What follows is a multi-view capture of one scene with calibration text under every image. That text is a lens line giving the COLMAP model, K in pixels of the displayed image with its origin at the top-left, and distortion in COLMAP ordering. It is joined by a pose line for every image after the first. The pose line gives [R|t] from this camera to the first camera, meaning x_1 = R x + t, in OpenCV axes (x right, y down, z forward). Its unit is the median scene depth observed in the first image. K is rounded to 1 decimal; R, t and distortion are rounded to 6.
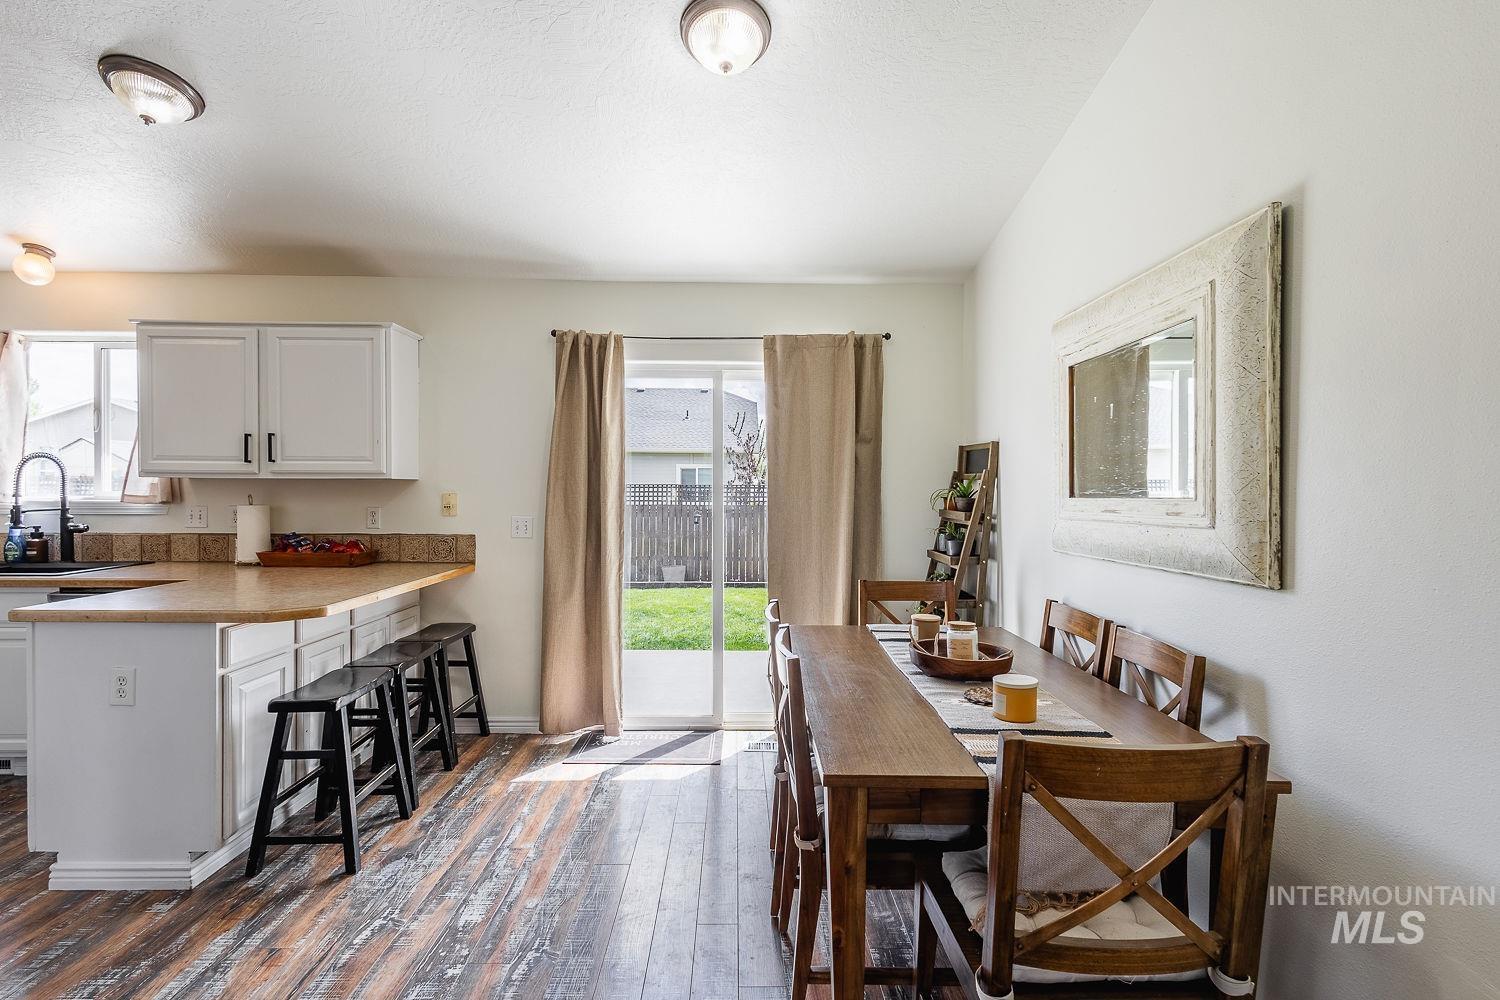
lens RADIAL K [[694.0, 0, 761.2], [0, 694.0, 497.2], [0, 0, 1]] dist [0.004897, 0.000034]
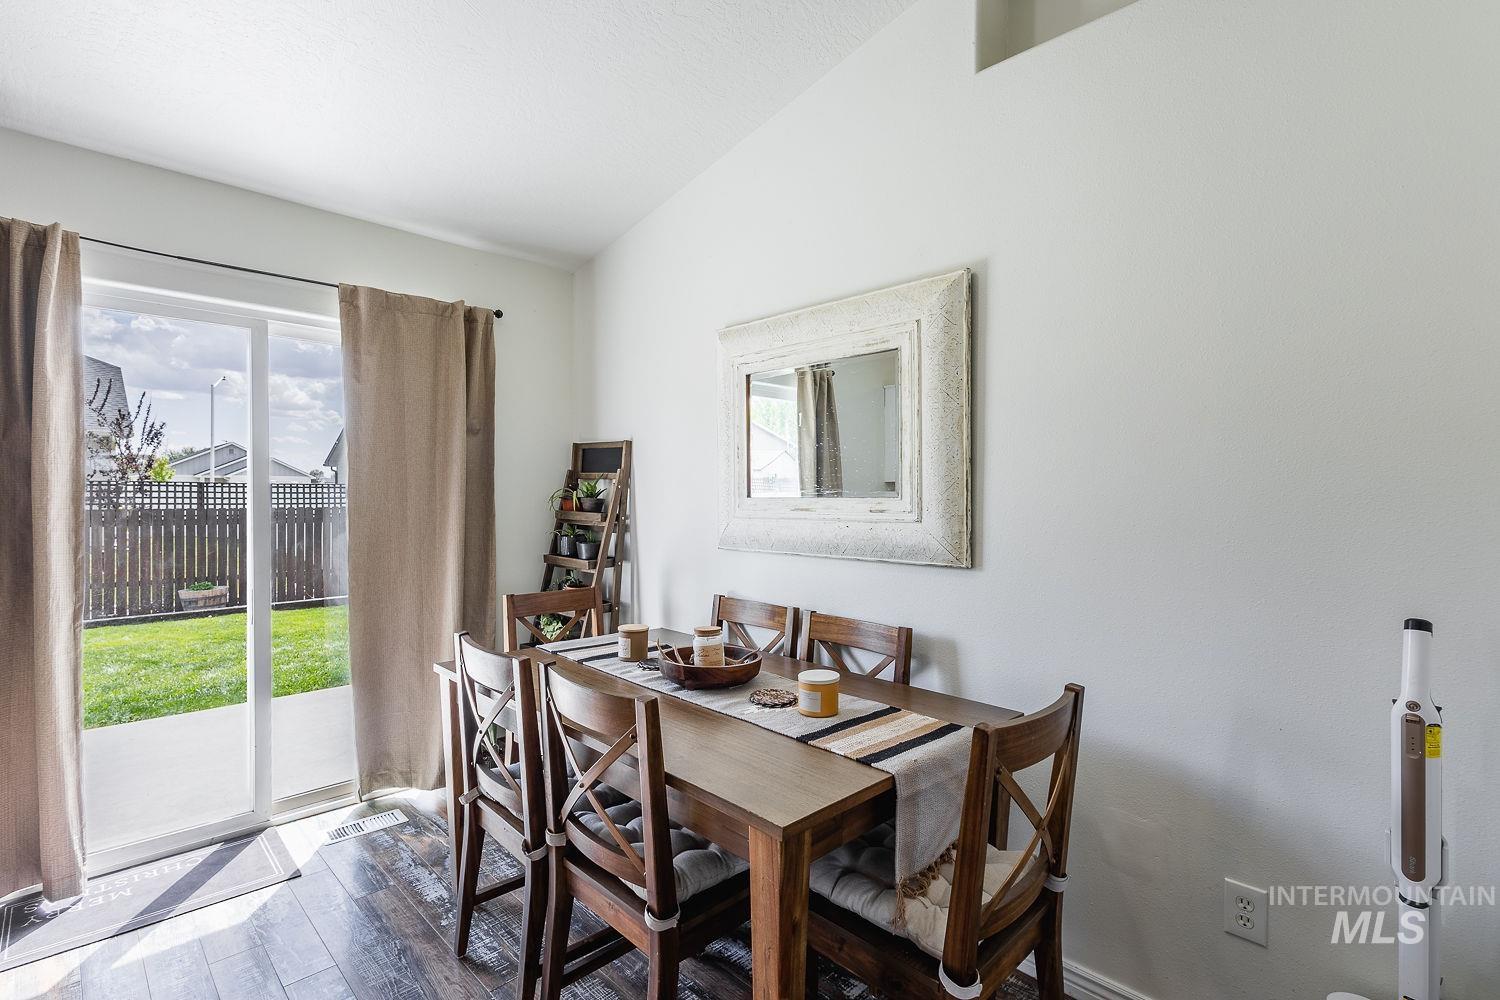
lens RADIAL K [[694.0, 0, 751.0], [0, 694.0, 495.8], [0, 0, 1]] dist [0.004897, 0.000034]
pose [[0.728710, -0.003286, 0.684815, -0.210162], [0.003812, 0.999992, 0.000742, -0.002194], [-0.684812, 0.002070, 0.728717, 0.163954]]
